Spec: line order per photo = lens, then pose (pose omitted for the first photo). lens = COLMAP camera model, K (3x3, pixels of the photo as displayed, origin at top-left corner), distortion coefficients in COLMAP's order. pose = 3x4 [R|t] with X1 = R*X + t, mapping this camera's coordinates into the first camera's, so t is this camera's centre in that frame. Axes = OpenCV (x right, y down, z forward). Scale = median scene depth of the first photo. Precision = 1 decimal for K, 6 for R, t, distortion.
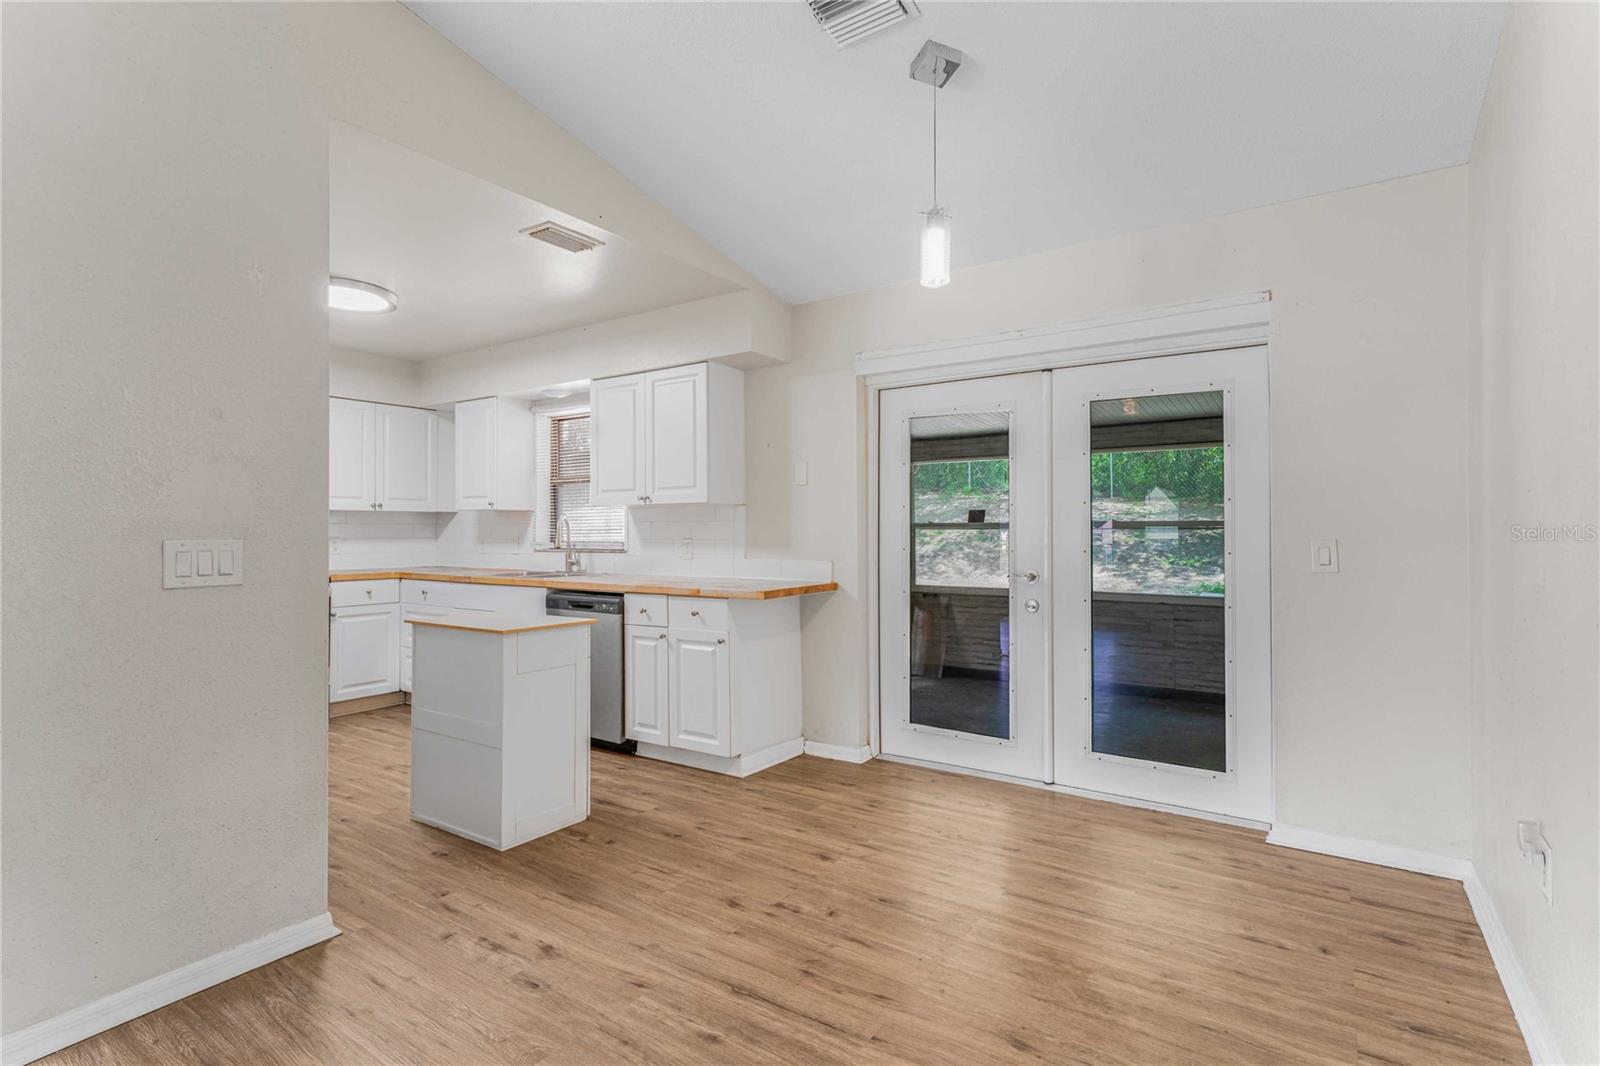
lens RADIAL K [[779.5, 0, 816.0], [0, 779.5, 521.1], [0, 0, 1]] dist [0.000900, 0.000352]
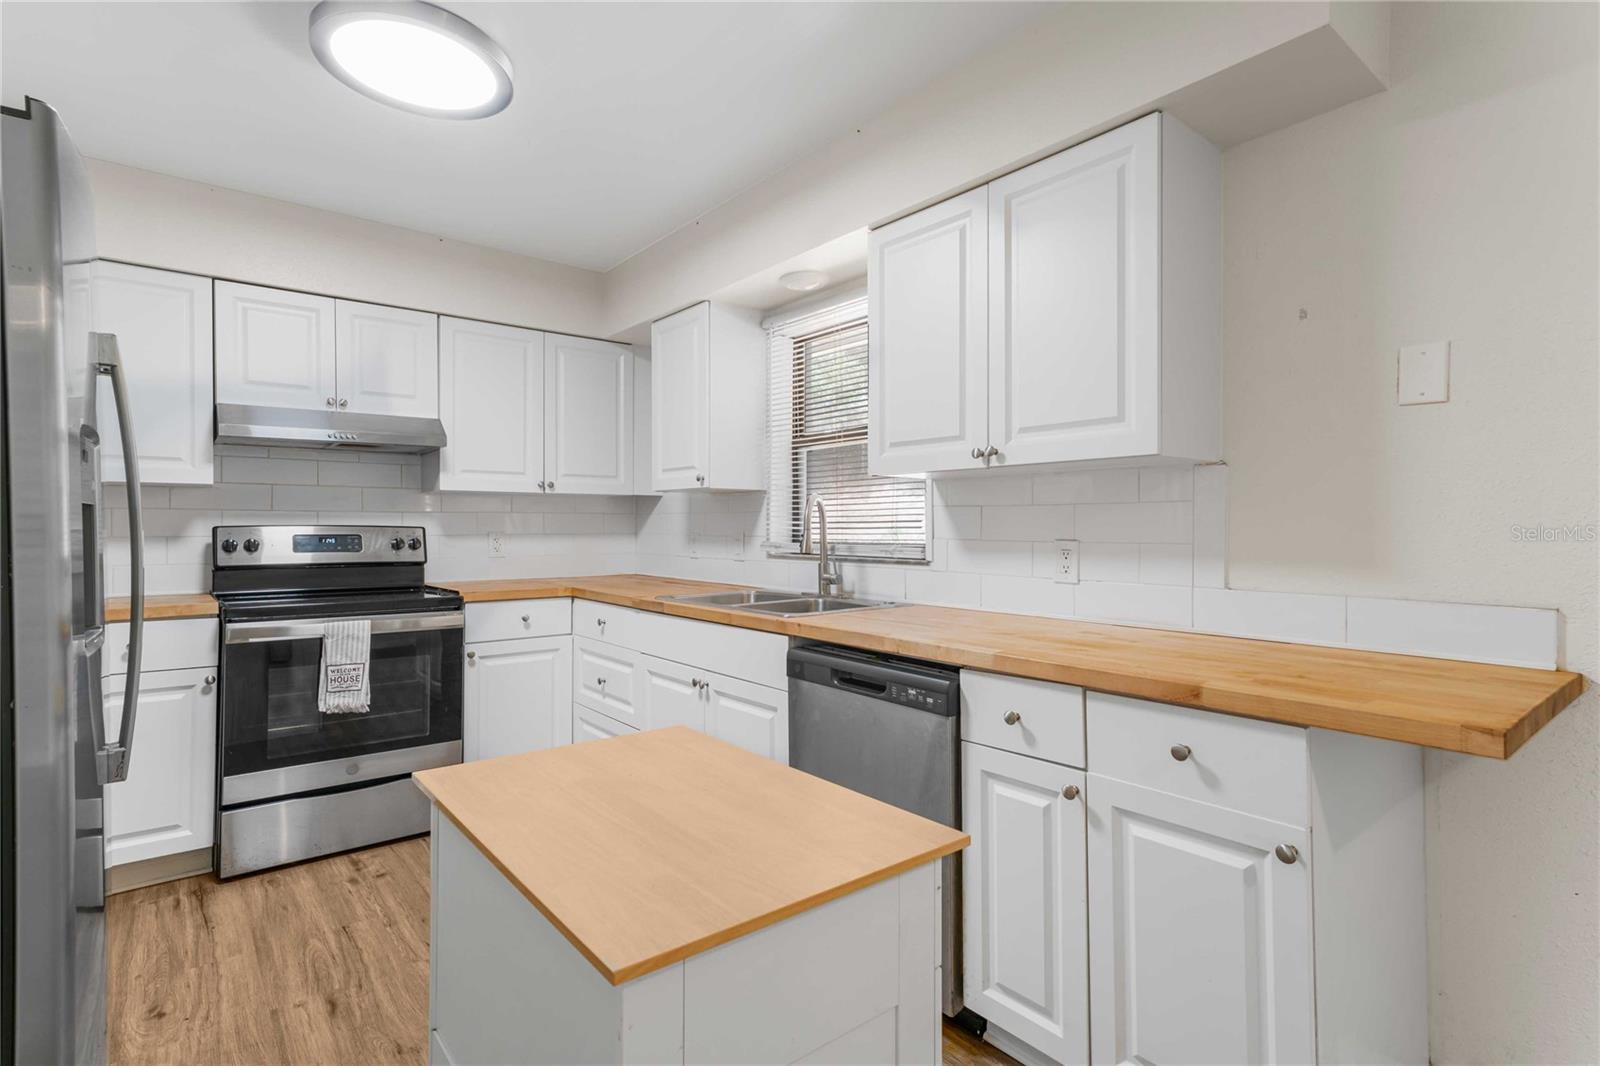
lens RADIAL K [[779.5, 0, 810.7], [0, 779.5, 529.9], [0, 0, 1]] dist [0.000900, 0.000352]
pose [[0.955932, 0.004523, -0.293554, -0.183640], [0.000910, 0.999831, 0.018369, 0.007668], [0.293588, -0.017826, 0.955766, 0.522328]]
